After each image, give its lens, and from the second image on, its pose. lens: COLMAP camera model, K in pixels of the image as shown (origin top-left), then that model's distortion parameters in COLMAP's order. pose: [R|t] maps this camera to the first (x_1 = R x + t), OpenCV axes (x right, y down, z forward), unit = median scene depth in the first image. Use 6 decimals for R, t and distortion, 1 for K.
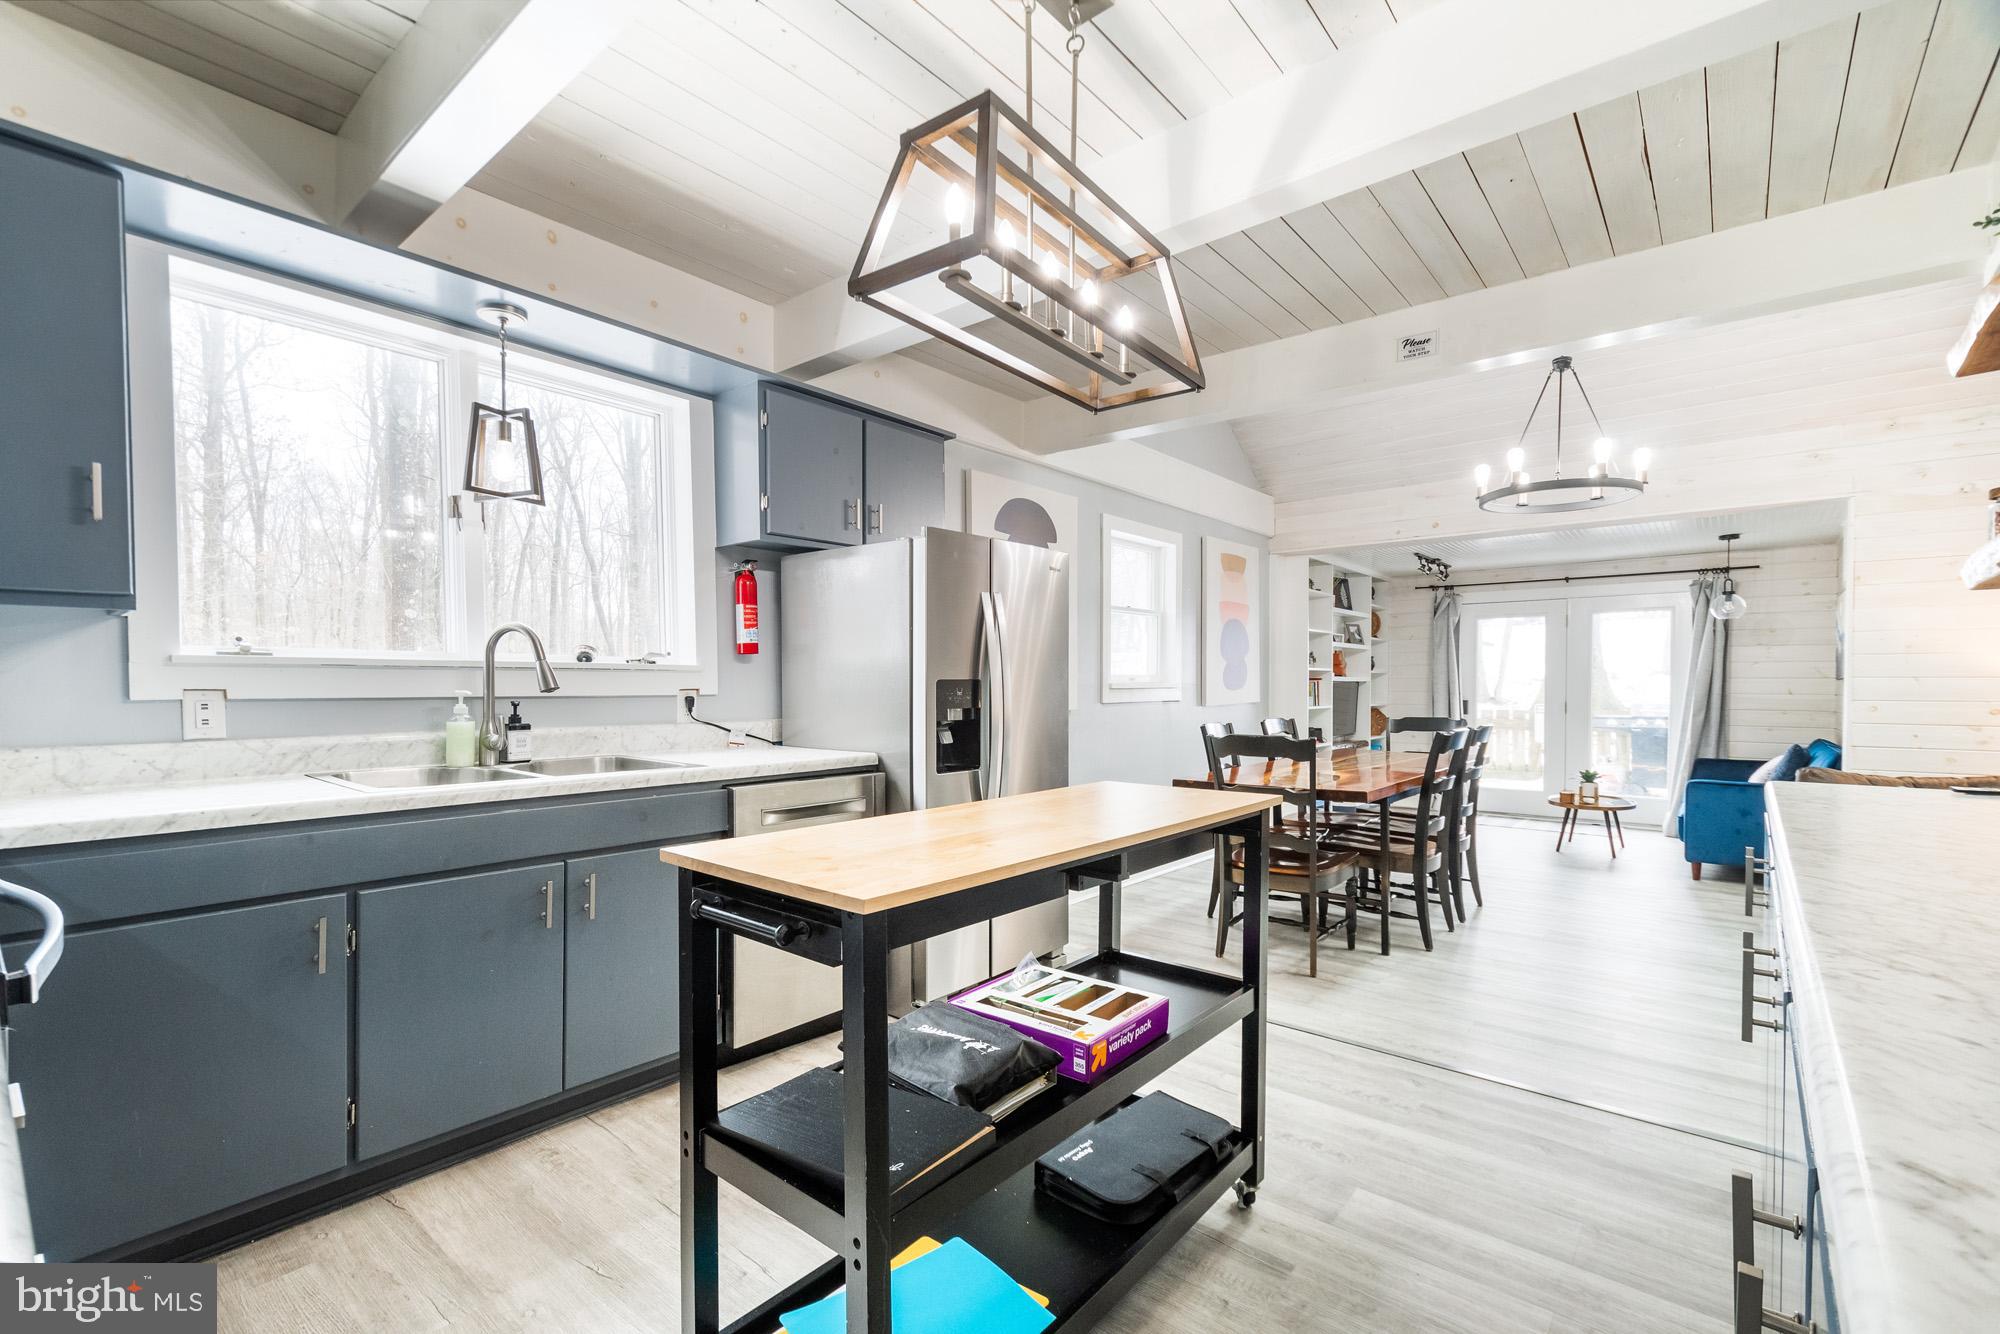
lens RADIAL K [[879.3, 0, 1013.0], [0, 879.3, 700.0], [0, 0, 1]] dist [0.011868, -0.001753]
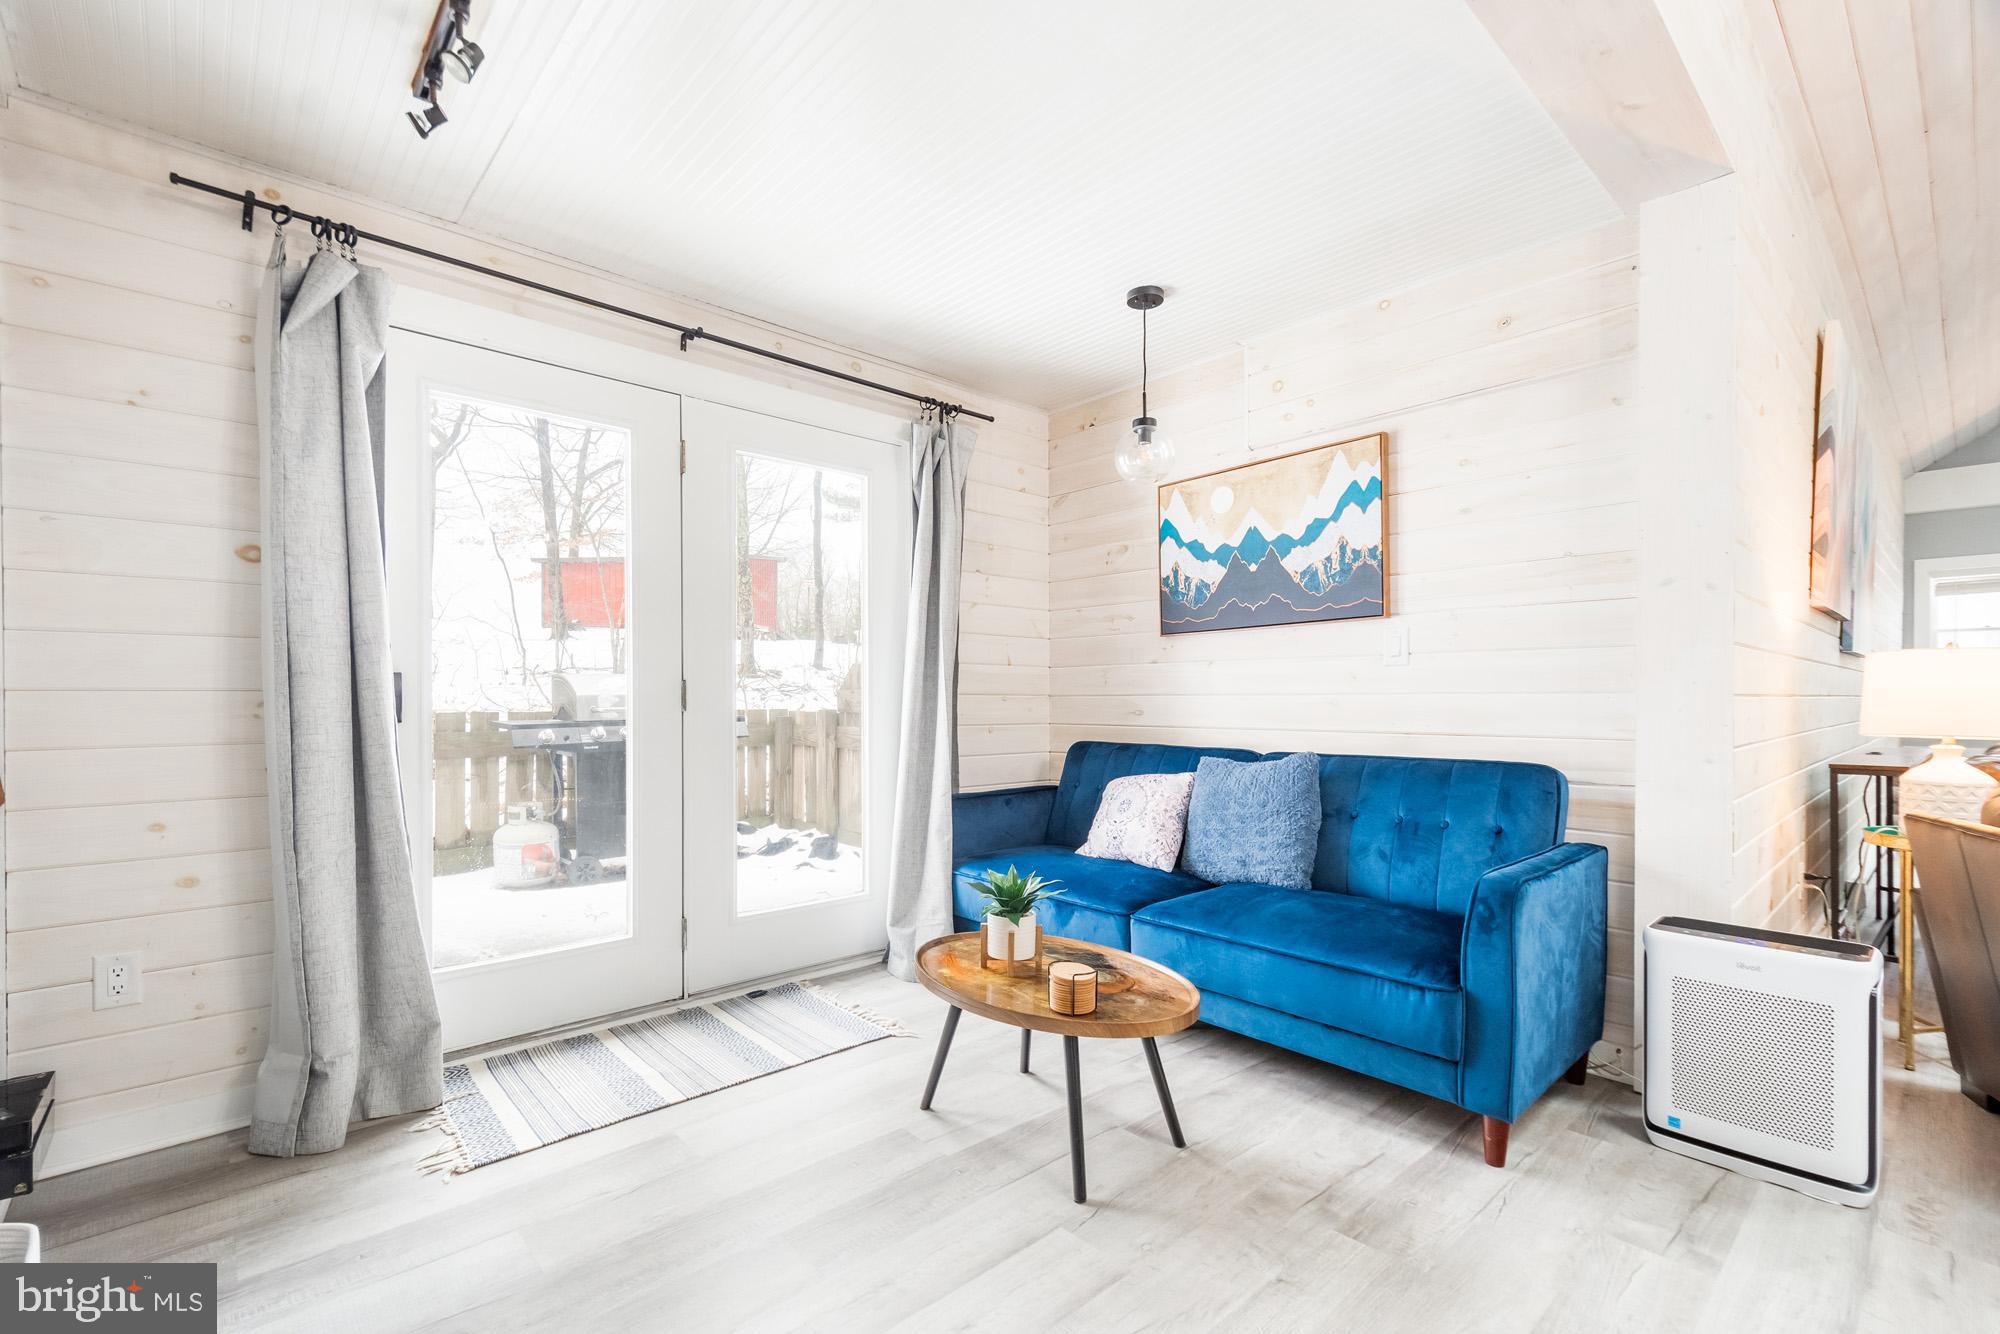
lens RADIAL K [[879.3, 0, 994.0], [0, 879.3, 703.7], [0, 0, 1]] dist [0.011868, -0.001753]
pose [[0.150005, -0.008499, 0.988649, 0.267013], [0.025568, 0.999662, 0.004715, 0.014097], [-0.988355, 0.024571, 0.150171, 0.778280]]
